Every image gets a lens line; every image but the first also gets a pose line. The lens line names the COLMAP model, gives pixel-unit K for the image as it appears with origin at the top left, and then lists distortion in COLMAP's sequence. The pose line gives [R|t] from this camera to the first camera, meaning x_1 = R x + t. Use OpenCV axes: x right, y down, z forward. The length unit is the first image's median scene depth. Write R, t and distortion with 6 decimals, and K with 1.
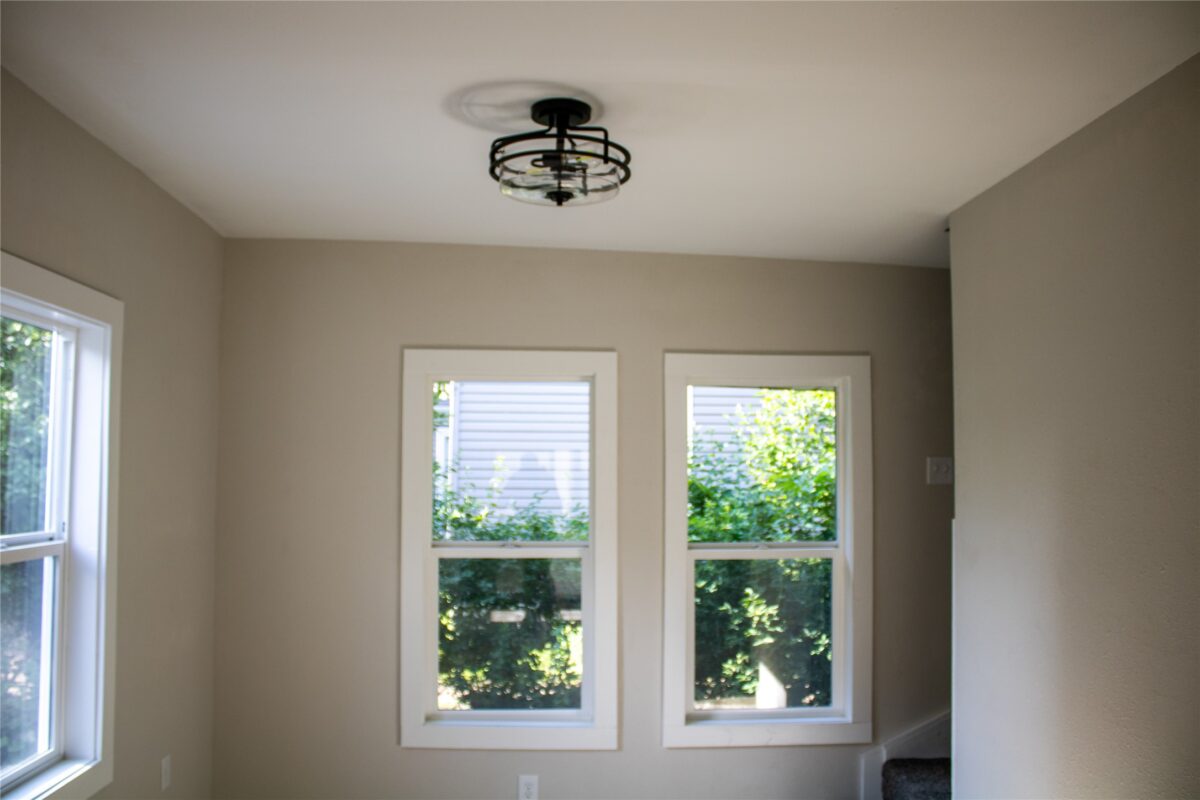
lens RADIAL K [[998.2, 0, 587.4], [0, 998.2, 404.0], [0, 0, 1]] dist [-0.167712, 0.151135]
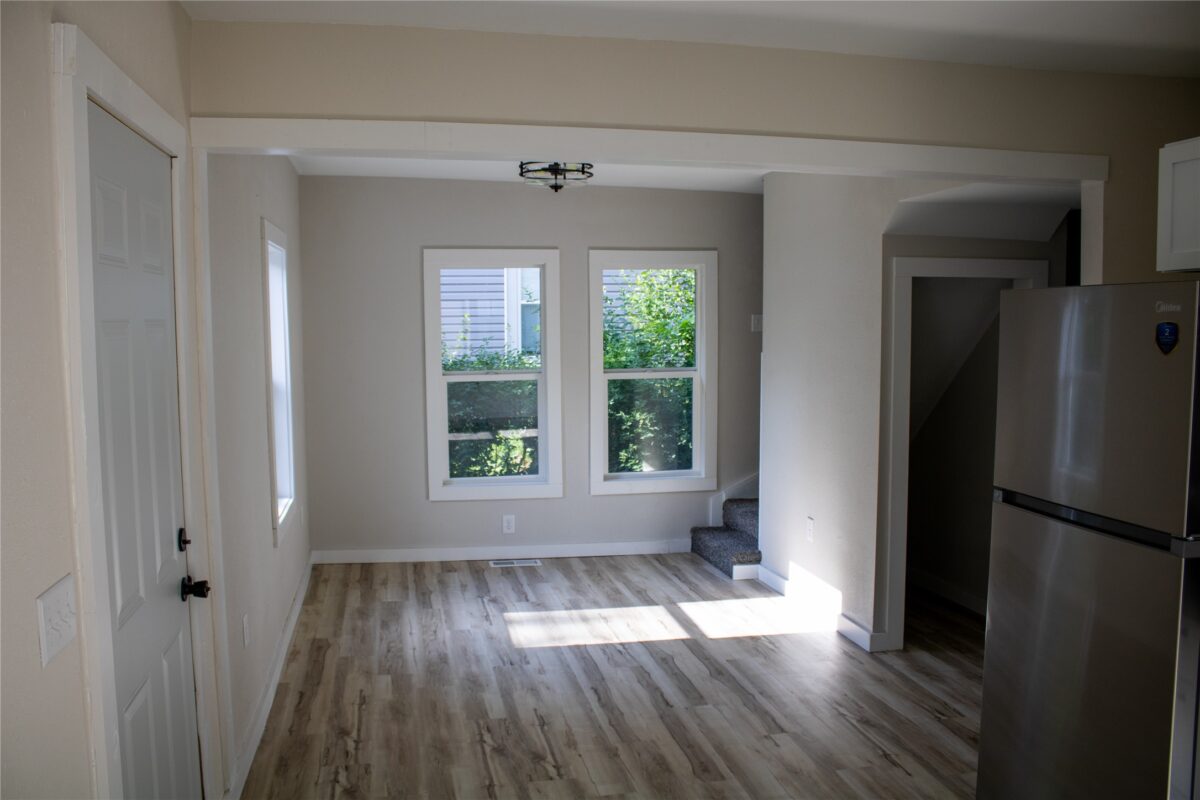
lens RADIAL K [[998.2, 0, 587.4], [0, 998.2, 404.0], [0, 0, 1]] dist [-0.167712, 0.151135]
pose [[0.990148, -0.025010, 0.137775, -0.115338], [0.002536, 0.986962, 0.160936, -0.049398], [-0.140004, -0.159001, 0.977301, -0.449735]]
